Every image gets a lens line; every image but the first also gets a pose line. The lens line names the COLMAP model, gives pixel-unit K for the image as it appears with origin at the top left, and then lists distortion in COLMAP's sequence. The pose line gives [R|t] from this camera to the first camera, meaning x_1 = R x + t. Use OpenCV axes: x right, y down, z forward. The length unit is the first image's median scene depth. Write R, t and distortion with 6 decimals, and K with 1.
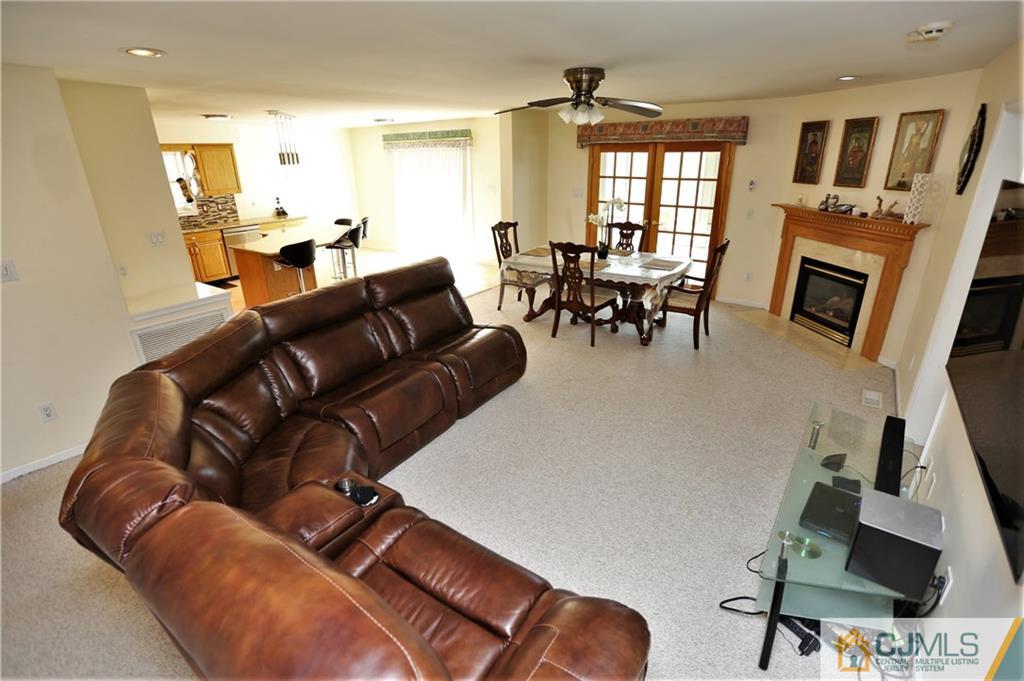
lens RADIAL K [[490.0, 0, 503.7], [0, 490.0, 343.2], [0, 0, 1]] dist [-0.028443, 0.007494]
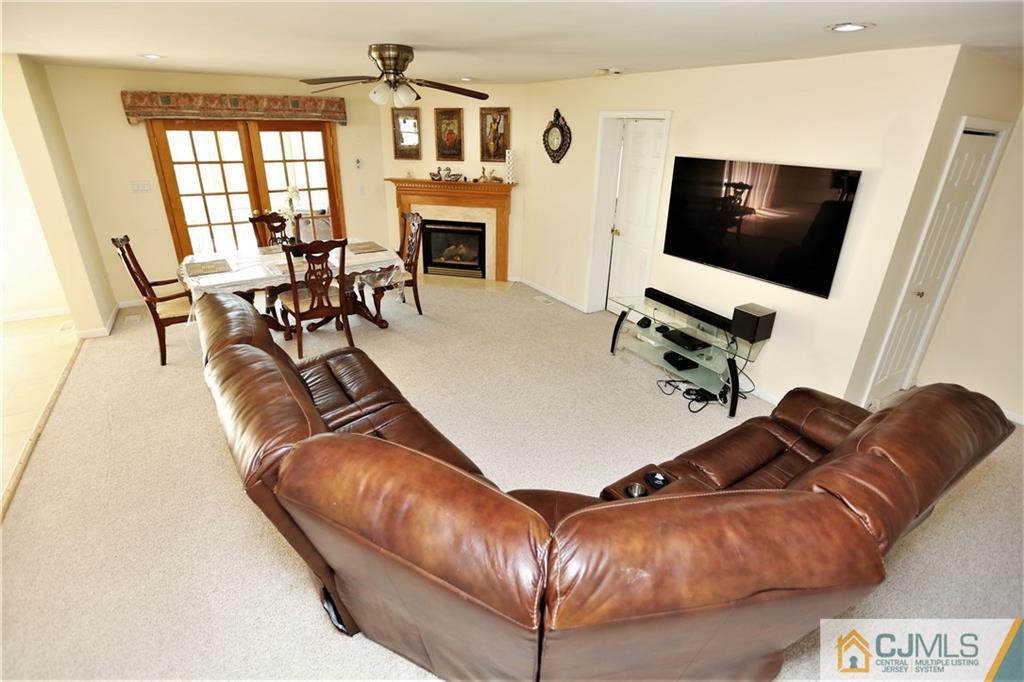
lens RADIAL K [[490.0, 0, 506.3], [0, 490.0, 339.4], [0, 0, 1]] dist [-0.028443, 0.007494]
pose [[0.372657, -0.349473, 0.859648, -0.463916], [0.315344, 0.918939, 0.236875, -0.126030], [-0.872746, 0.182812, 0.452653, 0.312583]]
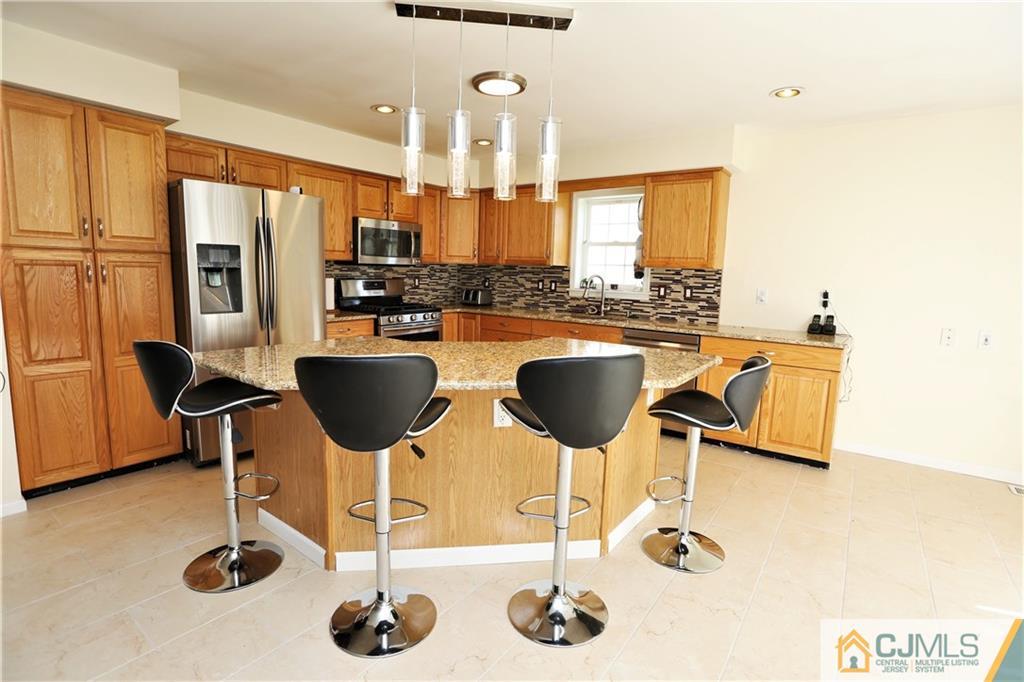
lens RADIAL K [[490.0, 0, 516.0], [0, 490.0, 336.4], [0, 0, 1]] dist [-0.028443, 0.007494]
pose [[-0.017725, 0.152759, -0.988105, -0.084336], [-0.391008, 0.908497, 0.147465, -0.360418], [0.920216, 0.388971, 0.043627, 1.218365]]
